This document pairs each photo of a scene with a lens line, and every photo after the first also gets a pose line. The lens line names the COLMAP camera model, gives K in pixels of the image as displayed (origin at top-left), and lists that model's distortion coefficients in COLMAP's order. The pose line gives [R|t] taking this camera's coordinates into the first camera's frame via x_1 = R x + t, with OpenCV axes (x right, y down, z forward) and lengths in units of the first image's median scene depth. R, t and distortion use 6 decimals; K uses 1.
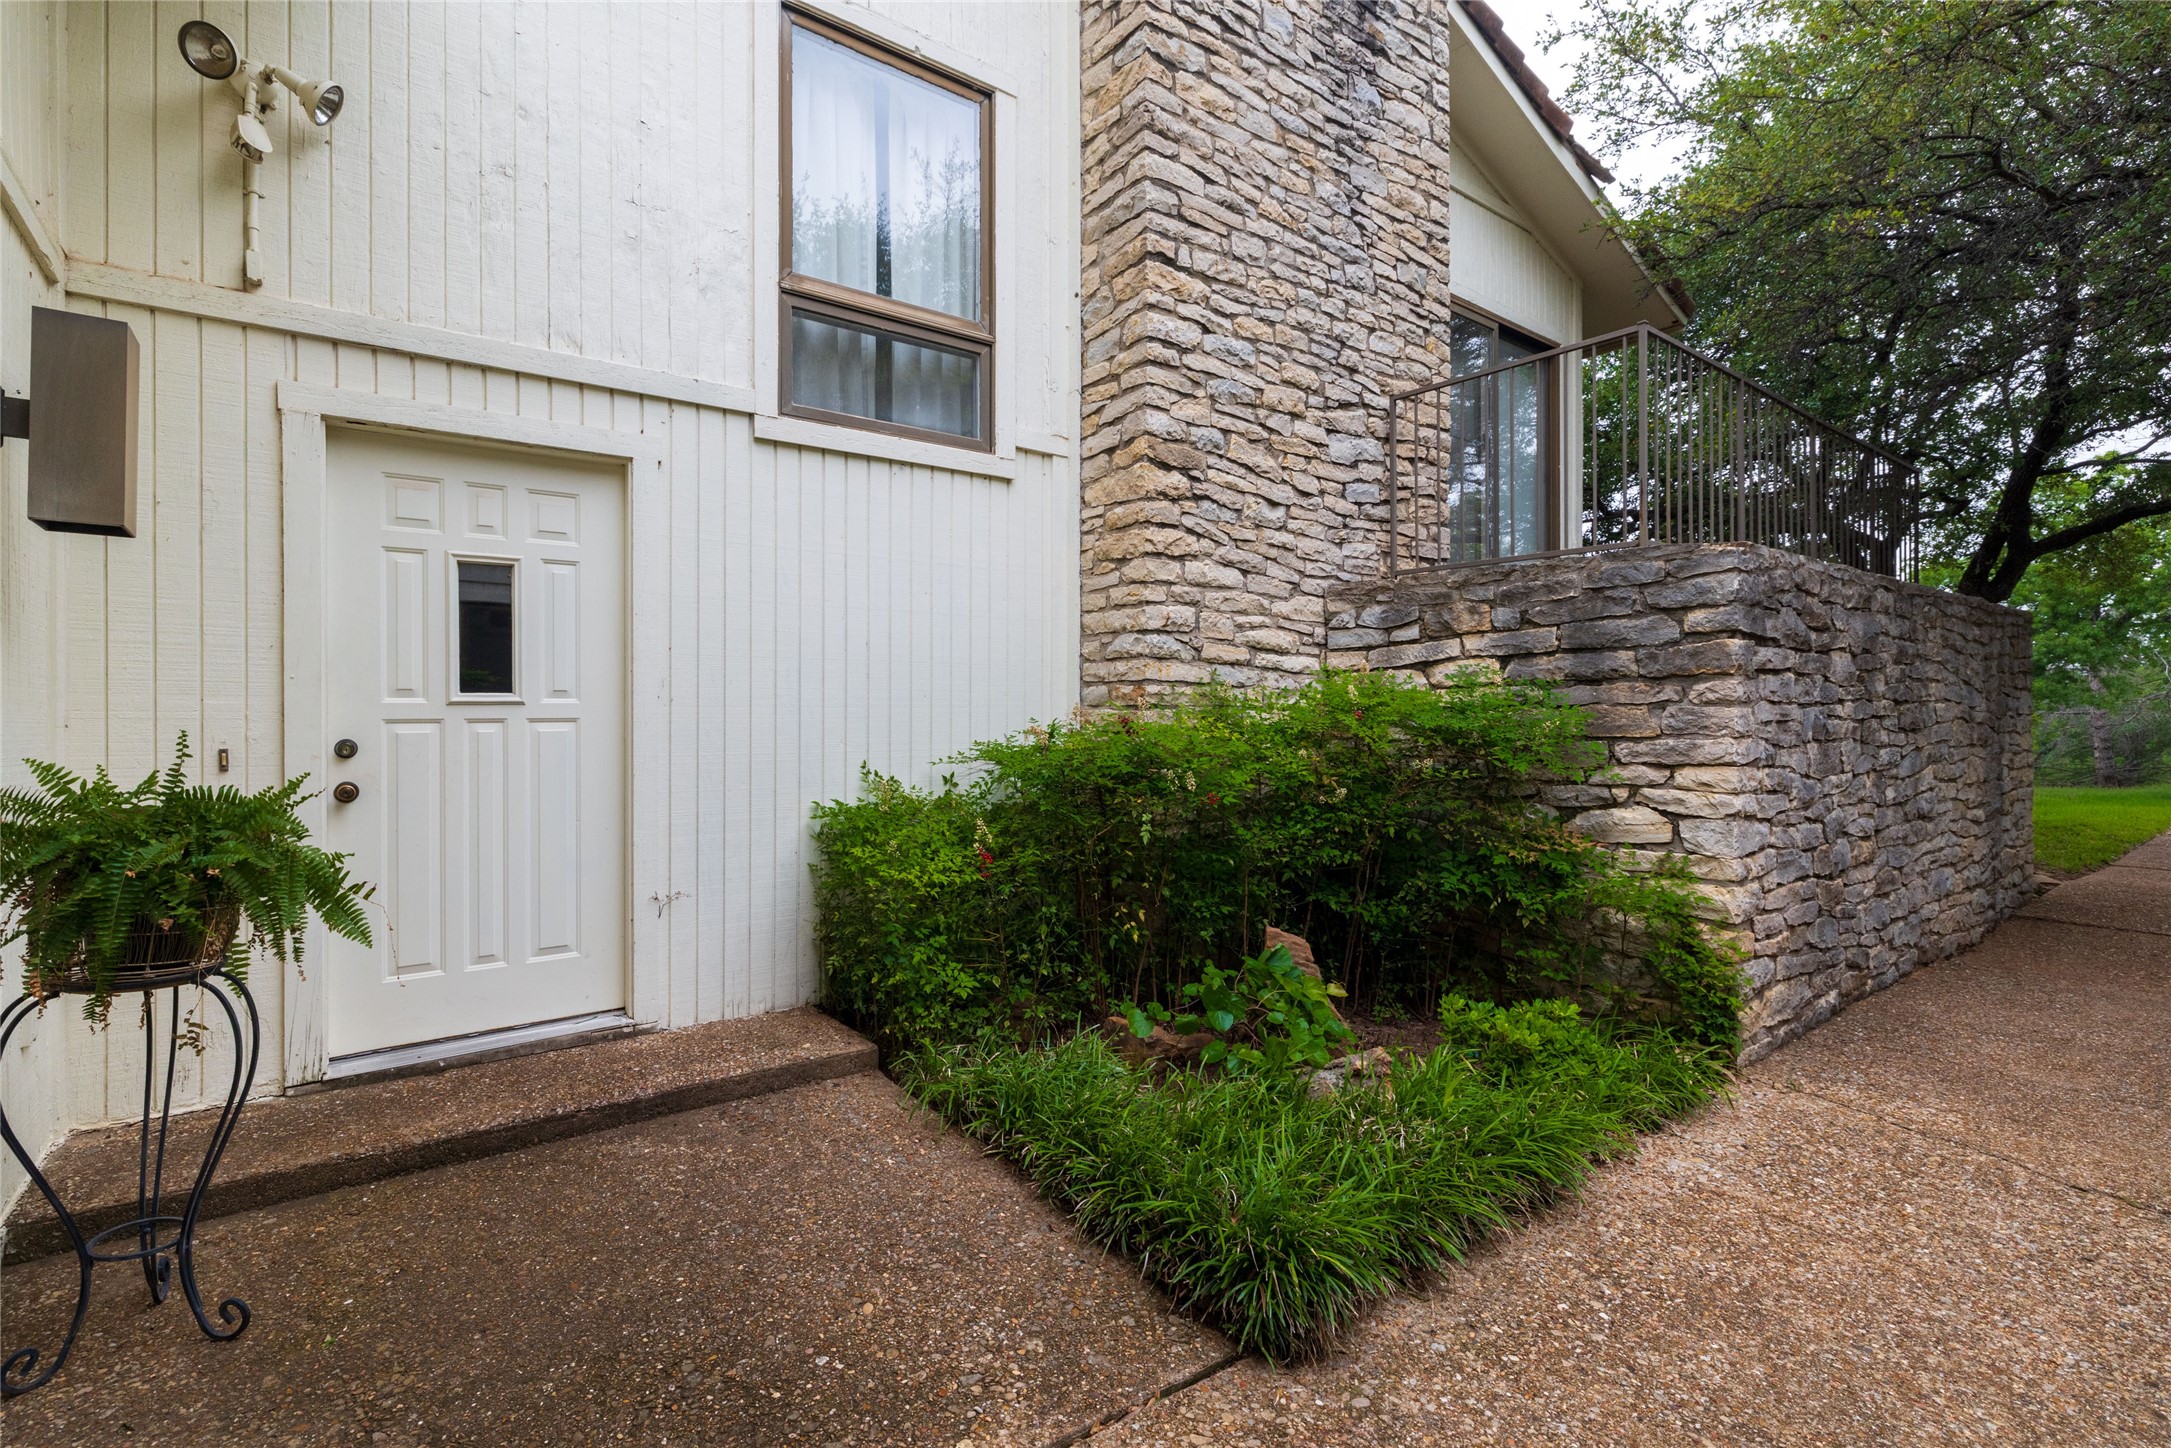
lens RADIAL K [[894.1, 0, 1083.2], [0, 894.1, 711.3], [0, 0, 1]] dist [-0.000460, -0.000040]
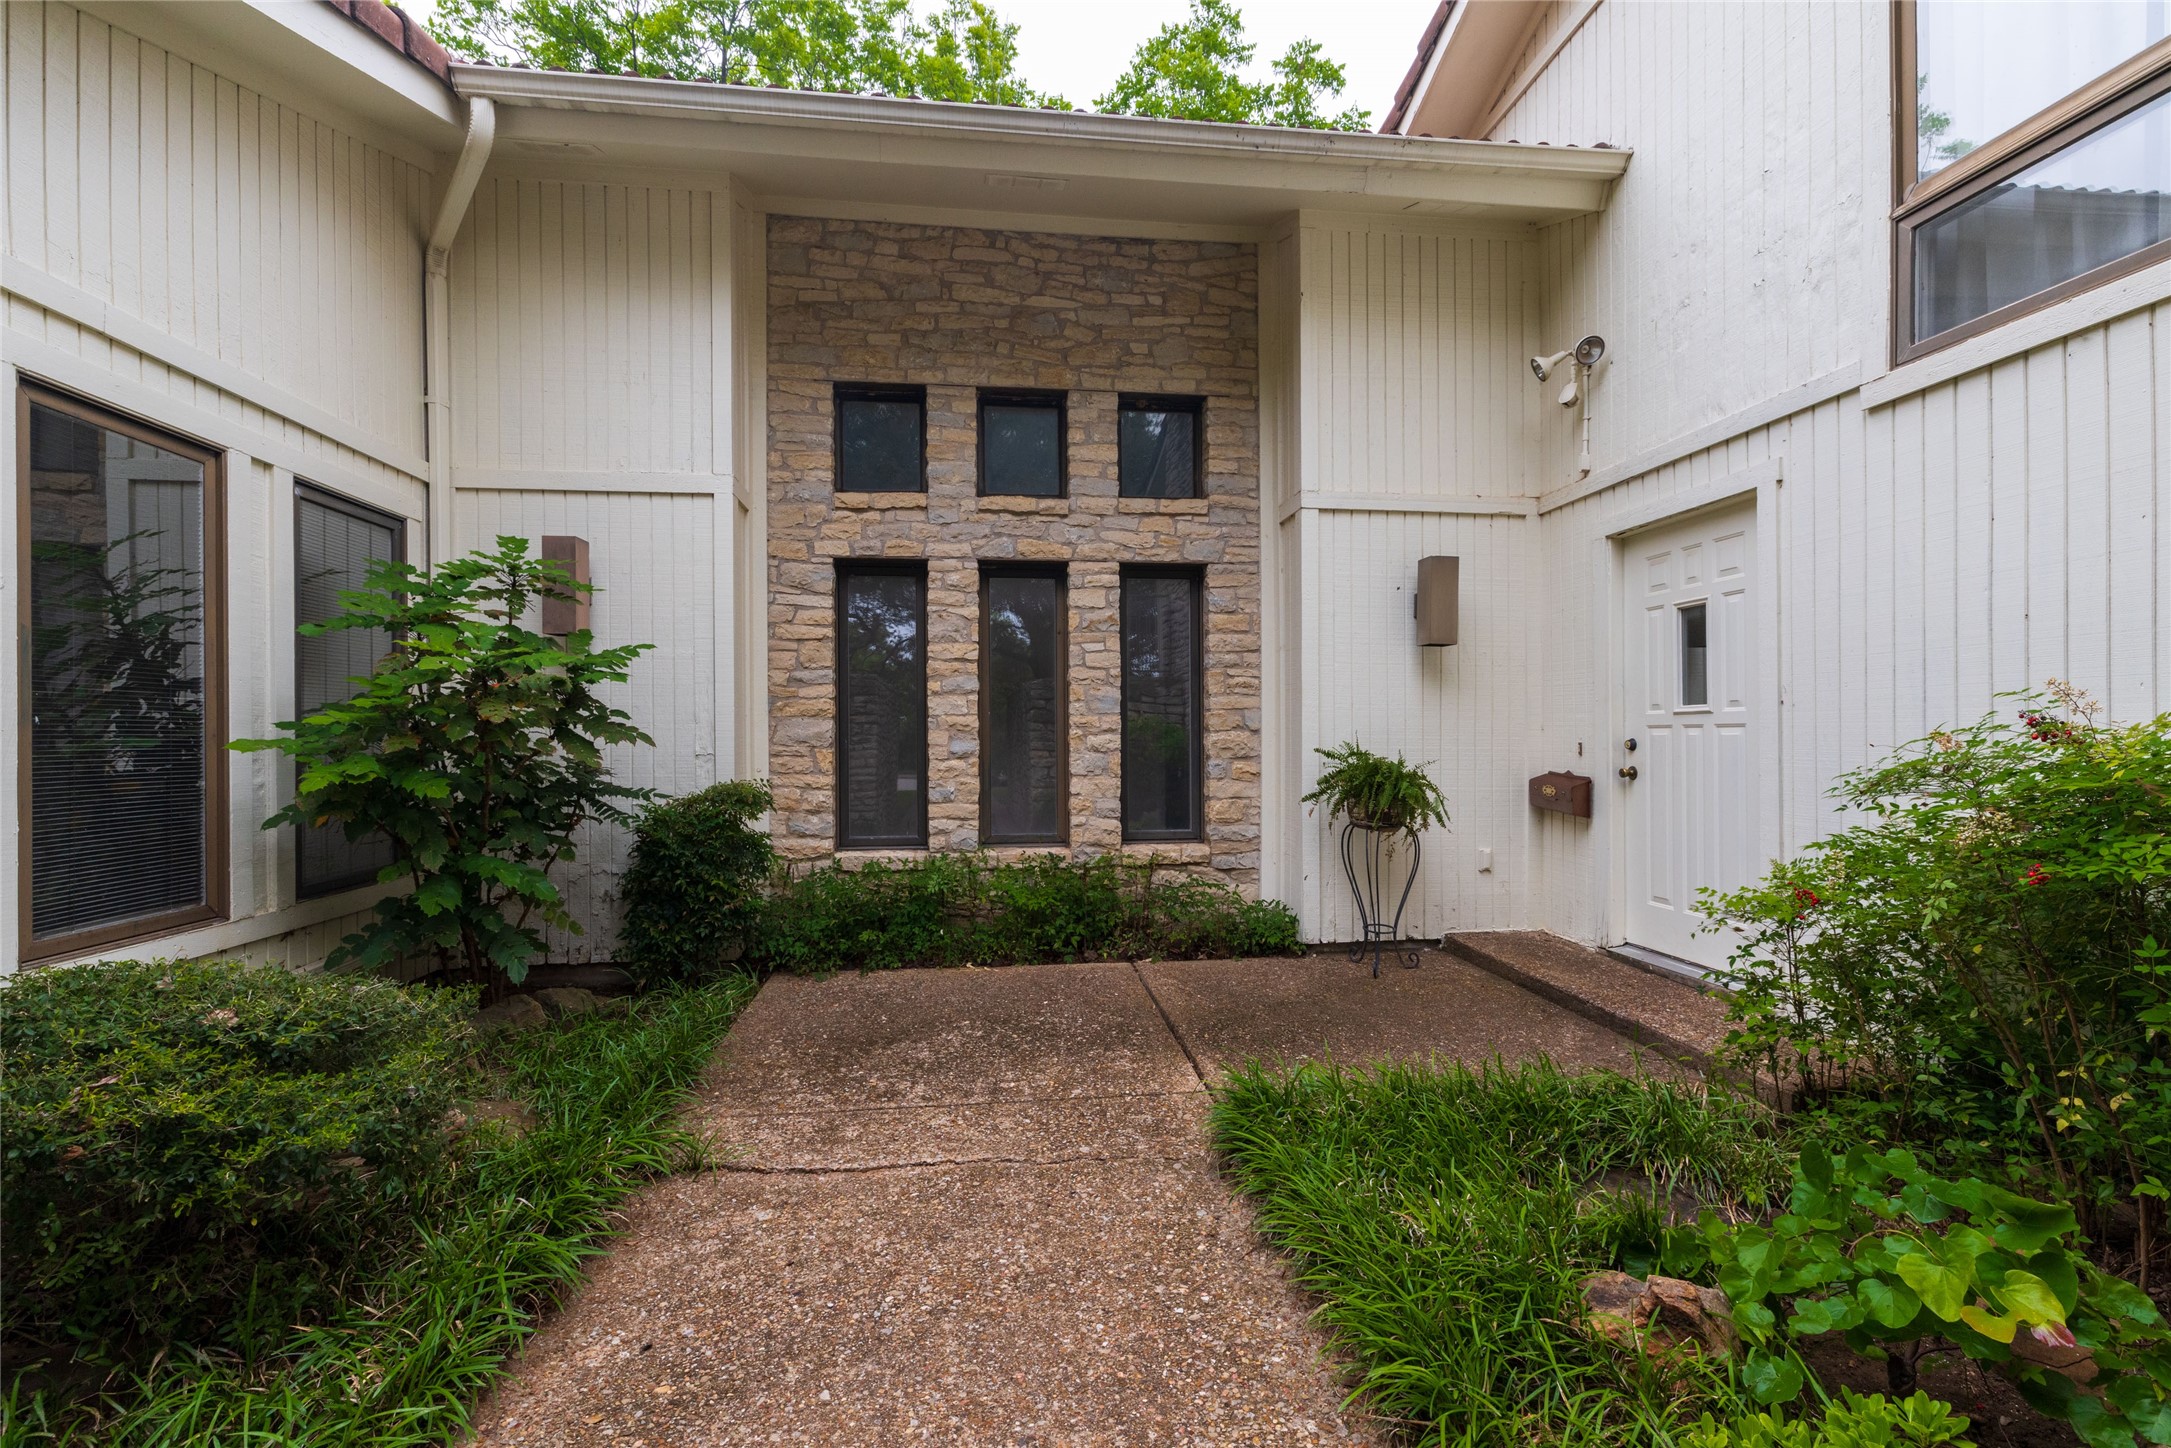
lens RADIAL K [[909.5, 0, 1089.4], [0, 909.5, 734.2], [0, 0, 1]] dist [0.000098, -0.000028]
pose [[-0.464535, 0.003303, -0.885548, 0.894167], [0.008099, 0.999967, -0.000519, 0.015401], [0.885518, -0.007414, -0.464547, 0.810230]]
